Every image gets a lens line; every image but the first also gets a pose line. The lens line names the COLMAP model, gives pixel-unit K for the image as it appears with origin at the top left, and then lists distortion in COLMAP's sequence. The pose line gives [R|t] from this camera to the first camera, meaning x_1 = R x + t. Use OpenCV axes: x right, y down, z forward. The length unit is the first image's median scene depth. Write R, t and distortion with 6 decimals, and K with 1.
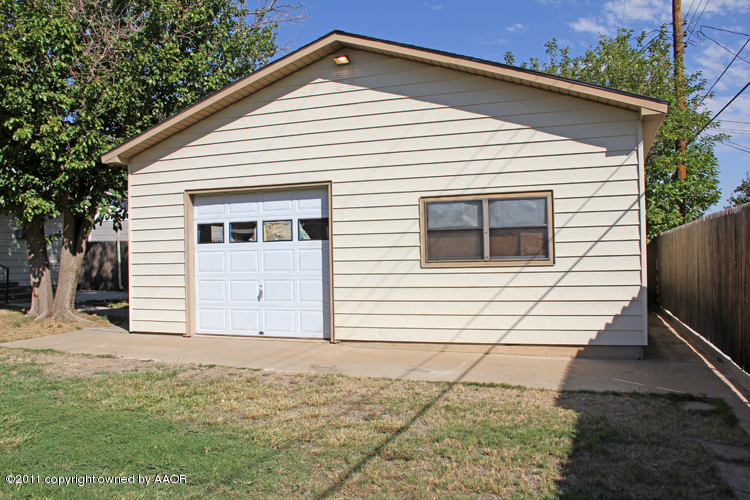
lens RADIAL K [[588.9, 0, 376.7], [0, 588.9, 259.1], [0, 0, 1]] dist [-0.139701, 0.113834]
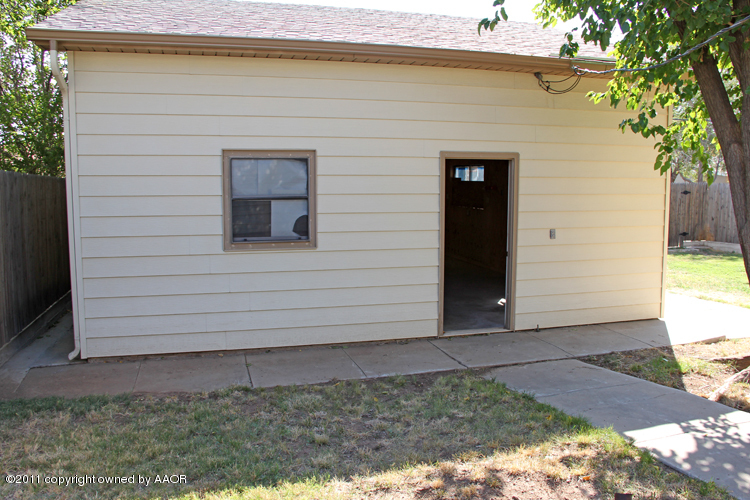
lens RADIAL K [[623.8, 0, 345.8], [0, 623.8, 251.4], [0, 0, 1]] dist [-0.148843, 0.130267]
pose [[-0.556915, -0.055449, 0.828716, -0.850493], [0.008076, 0.997360, 0.072160, -0.037501], [-0.830530, 0.046879, -0.554997, 1.689963]]
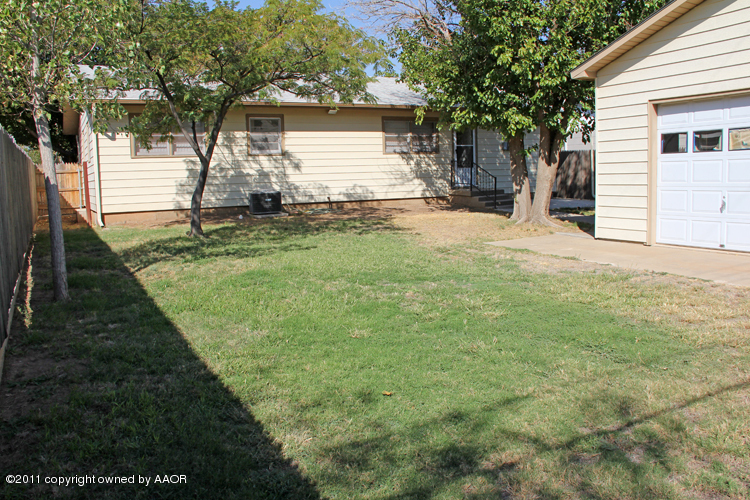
lens RADIAL K [[613.3, 0, 384.1], [0, 613.3, 253.1], [0, 0, 1]] dist [-0.149135, 0.123765]
pose [[0.724309, 0.076700, -0.685196, 0.051047], [0.022505, 0.990634, 0.134680, -0.004771], [0.689108, -0.112970, 0.715799, -0.066217]]
